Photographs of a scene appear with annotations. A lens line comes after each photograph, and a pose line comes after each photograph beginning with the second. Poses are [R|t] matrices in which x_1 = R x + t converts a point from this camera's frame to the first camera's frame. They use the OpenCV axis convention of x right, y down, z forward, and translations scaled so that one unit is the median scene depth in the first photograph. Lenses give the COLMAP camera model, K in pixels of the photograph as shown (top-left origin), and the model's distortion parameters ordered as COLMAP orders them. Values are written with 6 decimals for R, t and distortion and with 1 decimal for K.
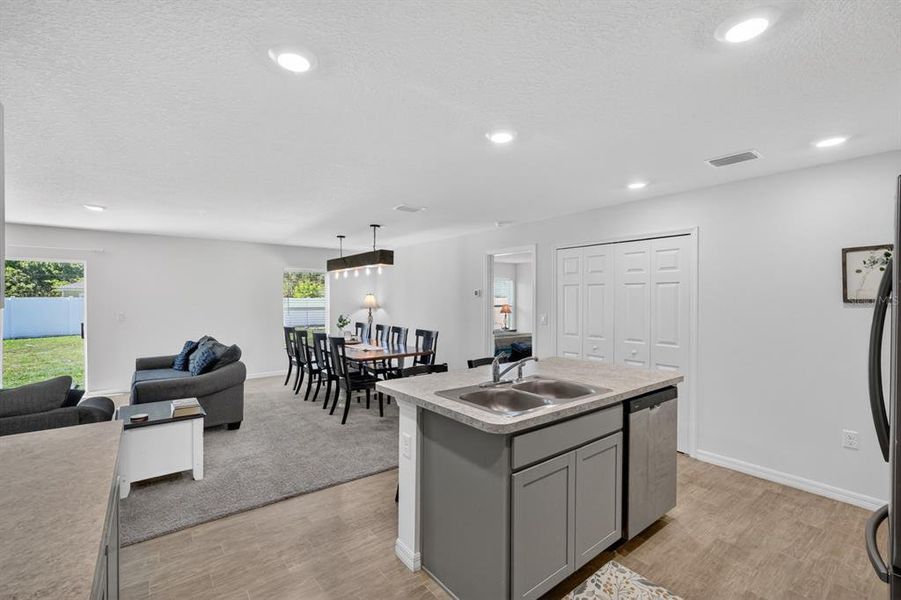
lens RADIAL K [[394.6, 0, 443.5], [0, 394.6, 303.7], [0, 0, 1]] dist [-0.011454, 0.000512]
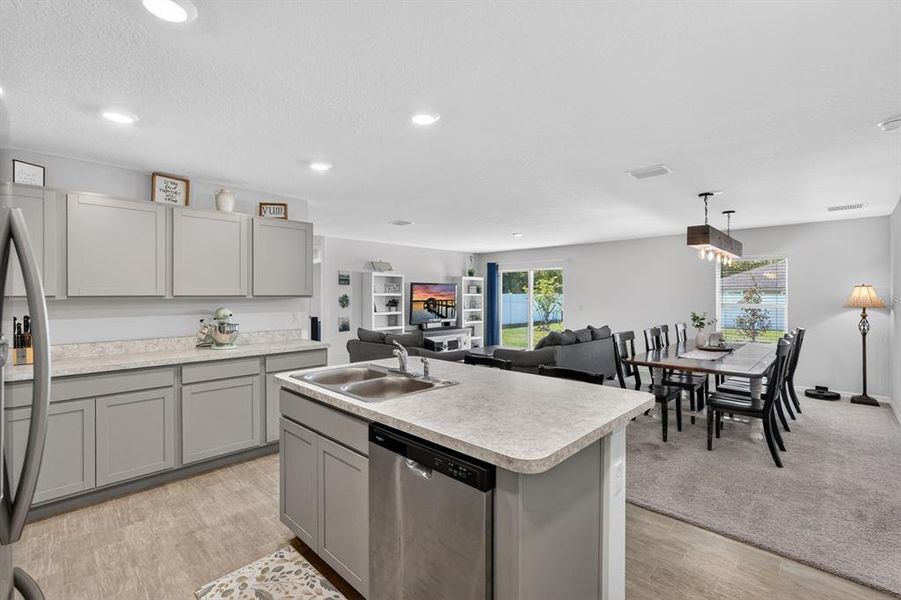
lens RADIAL K [[394.6, 0, 448.0], [0, 394.6, 293.0], [0, 0, 1]] dist [-0.011454, 0.000512]
pose [[0.144995, -0.010999, -0.989371, 0.544362], [-0.010744, 0.999862, -0.012690, 0.005169], [0.989374, 0.012470, 0.144857, 0.444895]]
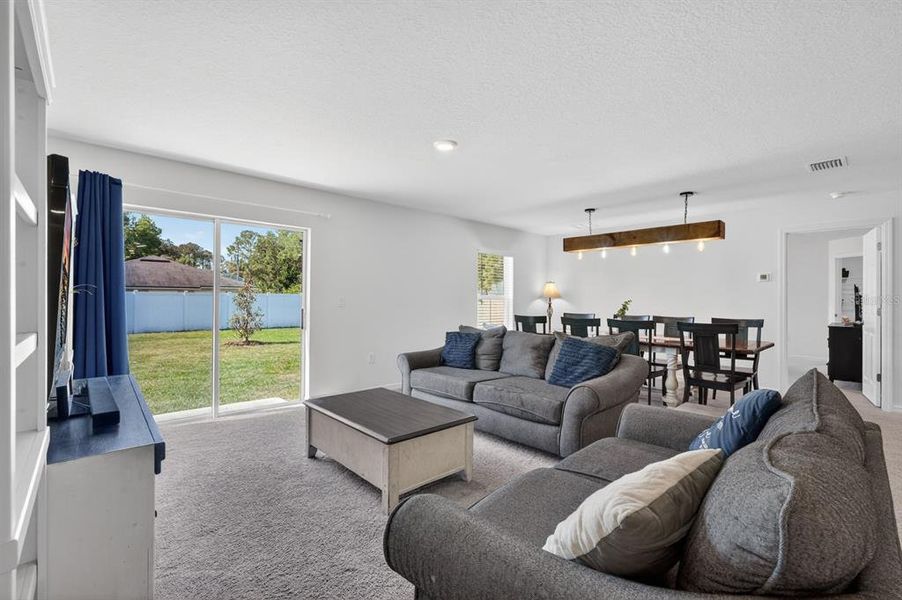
lens RADIAL K [[395.0, 0, 452.3], [0, 395.0, 304.1], [0, 0, 1]] dist [-0.011454, 0.000512]
pose [[0.994868, 0.003584, 0.101122, -0.831172], [-0.003319, 0.999991, -0.002792, 0.046076], [-0.101131, 0.002442, 0.994870, 0.232644]]
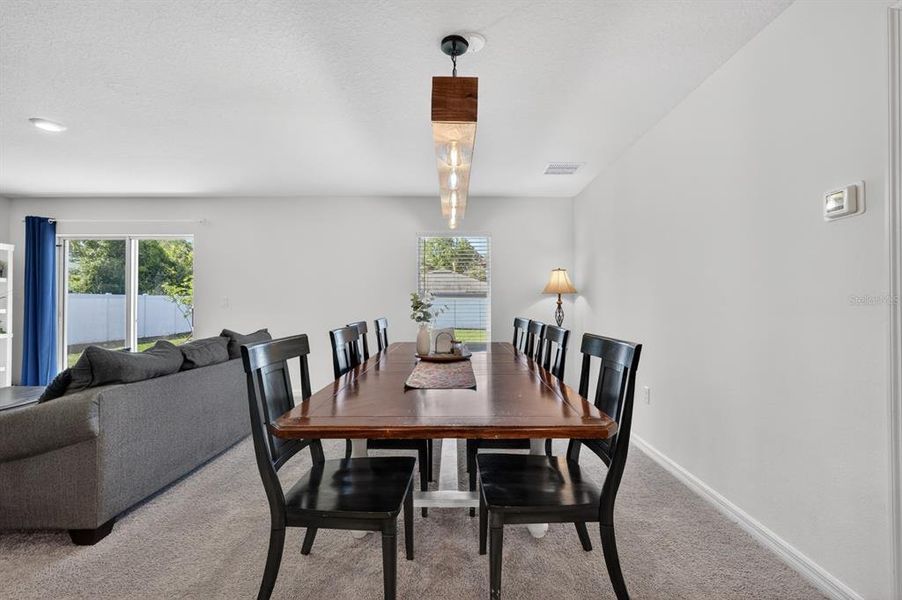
lens RADIAL K [[395.0, 0, 455.7], [0, 395.0, 305.0], [0, 0, 1]] dist [-0.011454, 0.000512]
pose [[0.803345, -0.002669, -0.595508, 0.046636], [-0.002153, 0.999970, -0.007386, 0.051420], [0.595510, 0.007215, 0.803316, 0.782295]]
